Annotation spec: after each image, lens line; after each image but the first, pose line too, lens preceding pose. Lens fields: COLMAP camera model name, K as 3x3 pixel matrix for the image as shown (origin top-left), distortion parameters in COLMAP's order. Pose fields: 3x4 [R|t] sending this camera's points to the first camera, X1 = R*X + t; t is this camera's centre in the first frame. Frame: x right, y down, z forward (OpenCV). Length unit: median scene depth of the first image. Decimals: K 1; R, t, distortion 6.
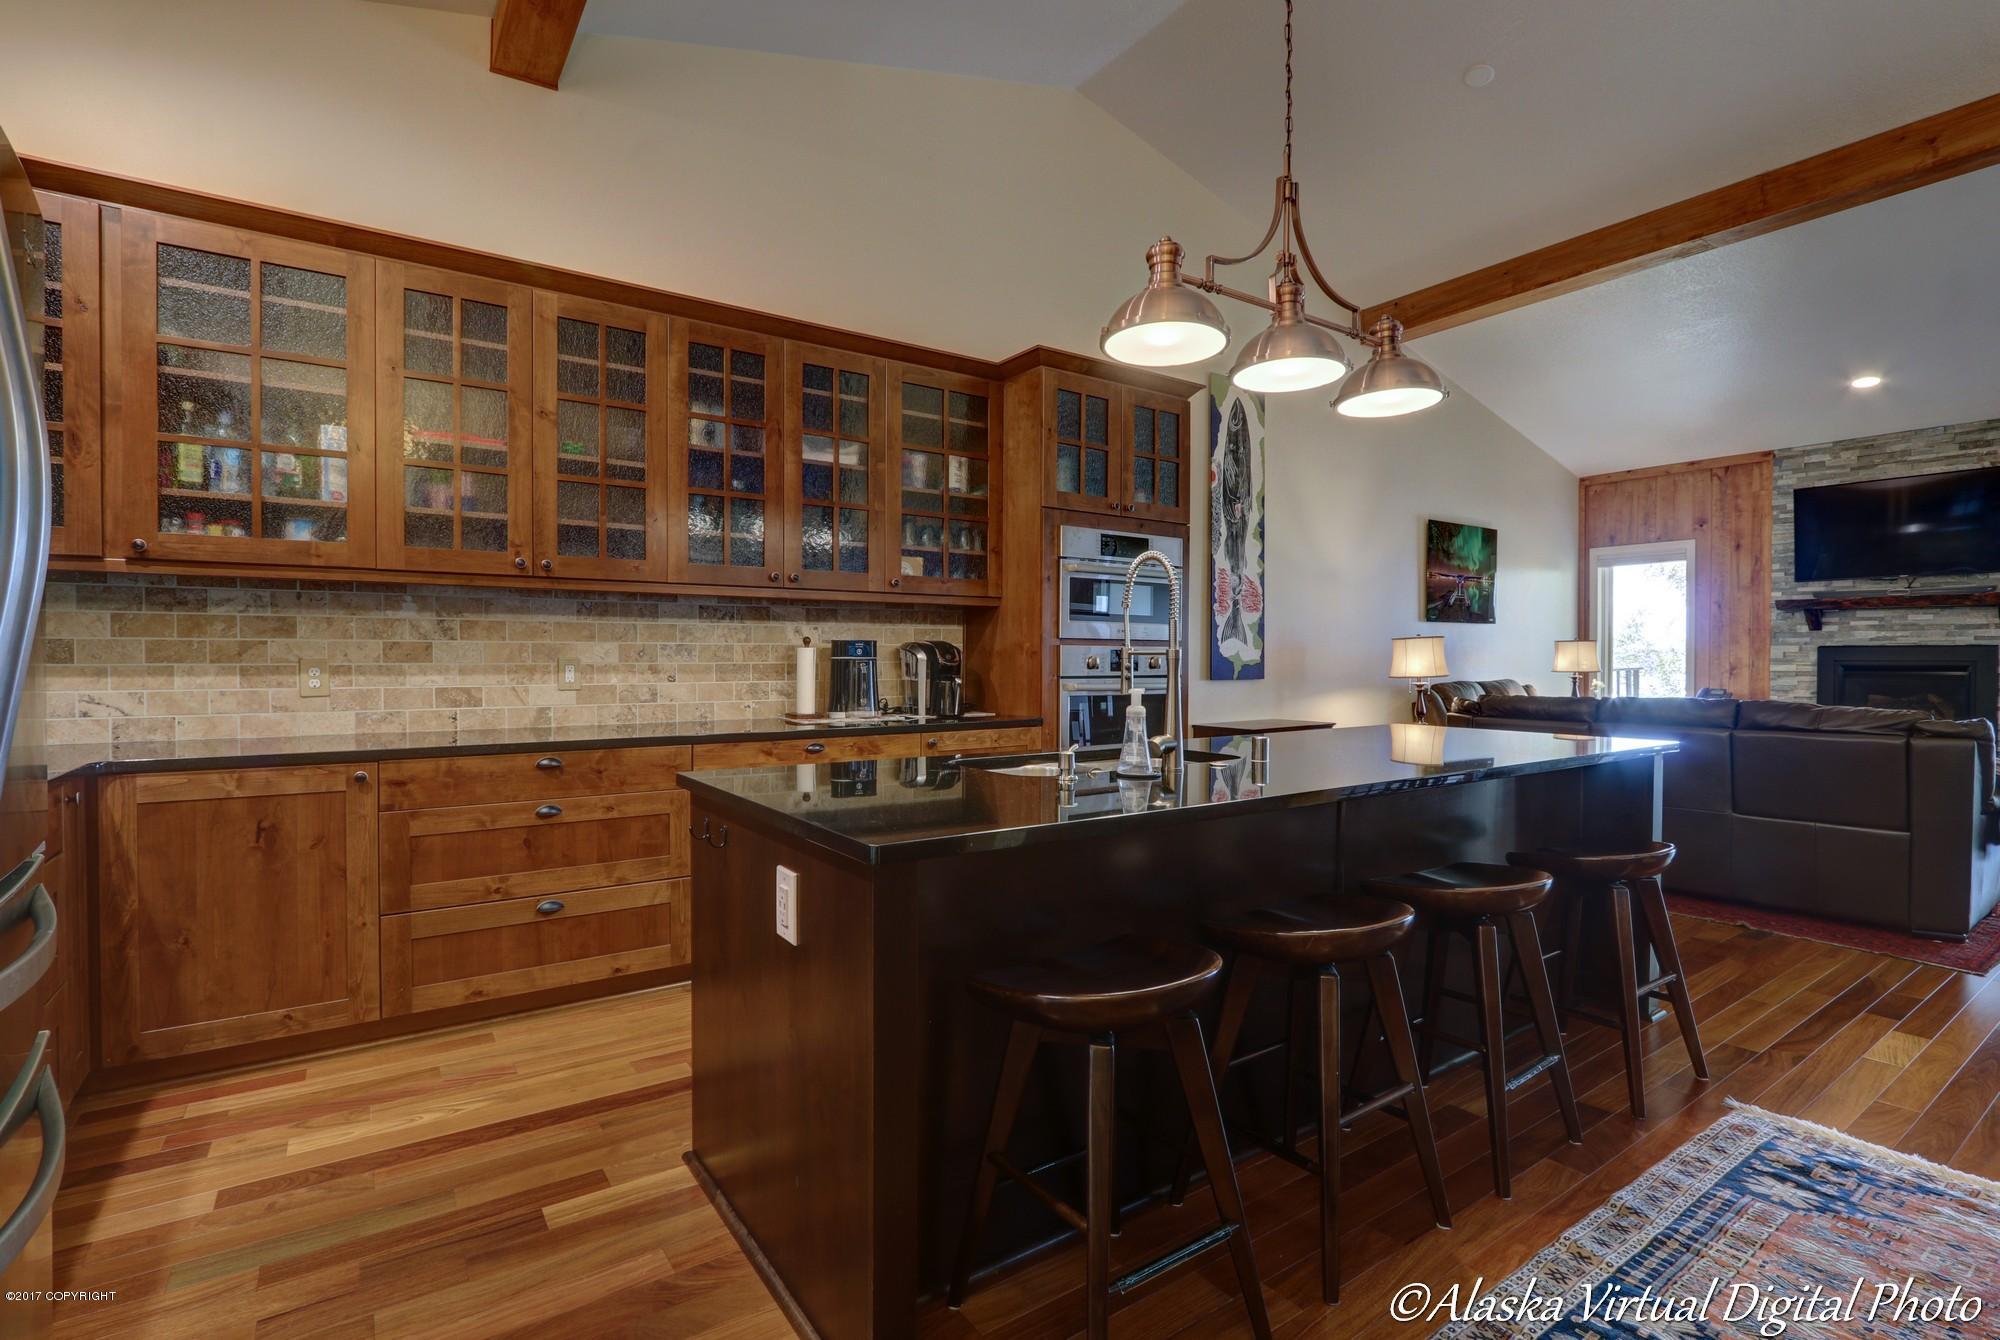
lens RADIAL K [[926.1, 0, 969.3], [0, 926.1, 668.4], [0, 0, 1]] dist [-0.020504, 0.001416]
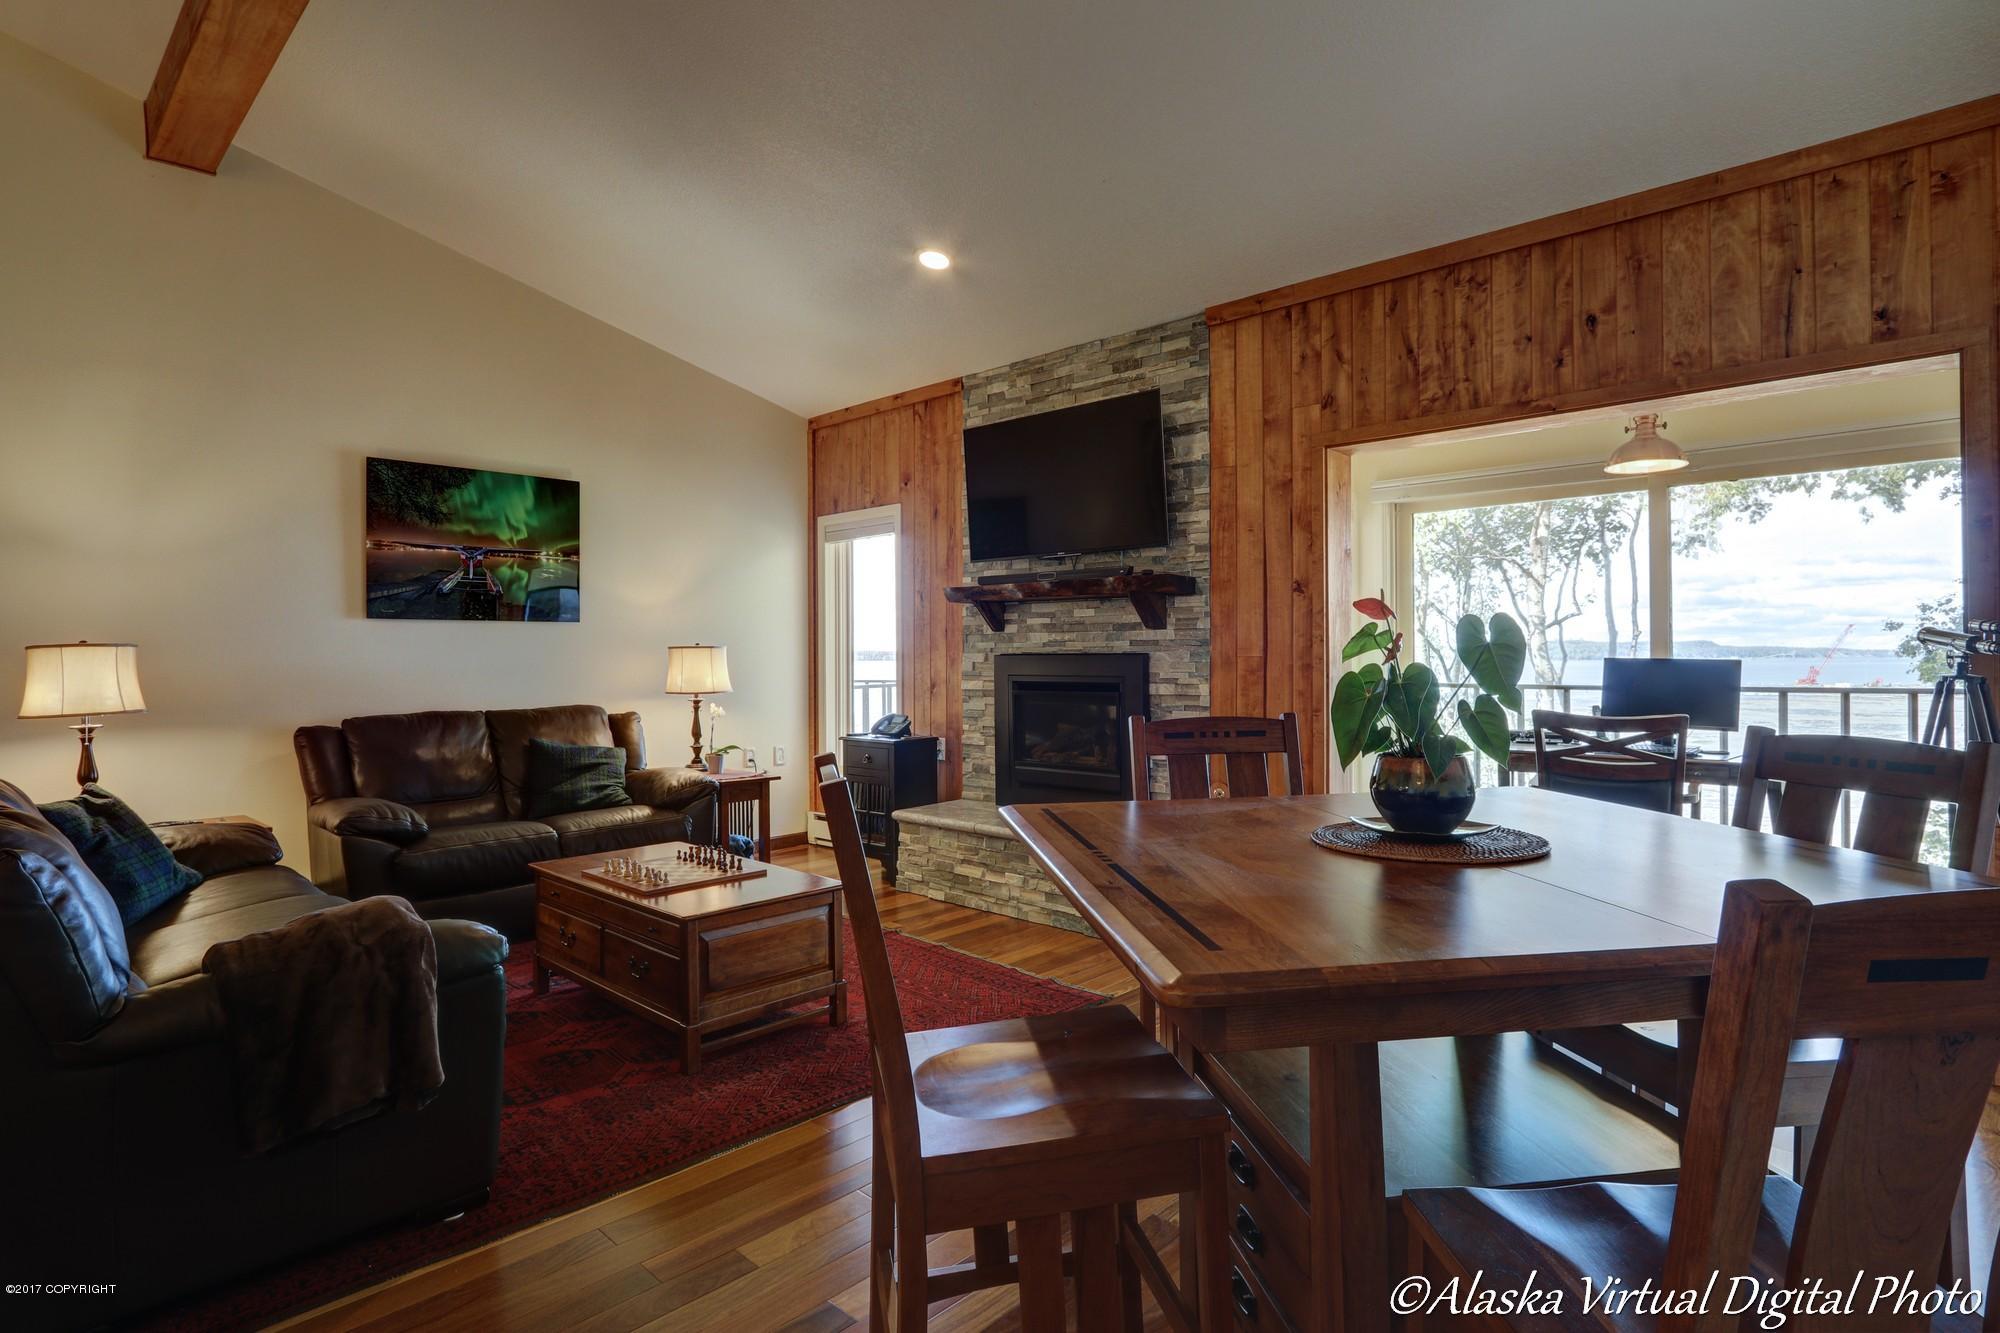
lens RADIAL K [[1017.7, 0, 1008.3], [0, 1017.7, 678.9], [0, 0, 1]] dist [-0.015156, 0.005900]
pose [[0.979950, -0.008172, 0.199076, 0.796295], [0.006378, 0.999933, 0.009650, -0.012838], [-0.199141, -0.008186, 0.979937, 0.228167]]
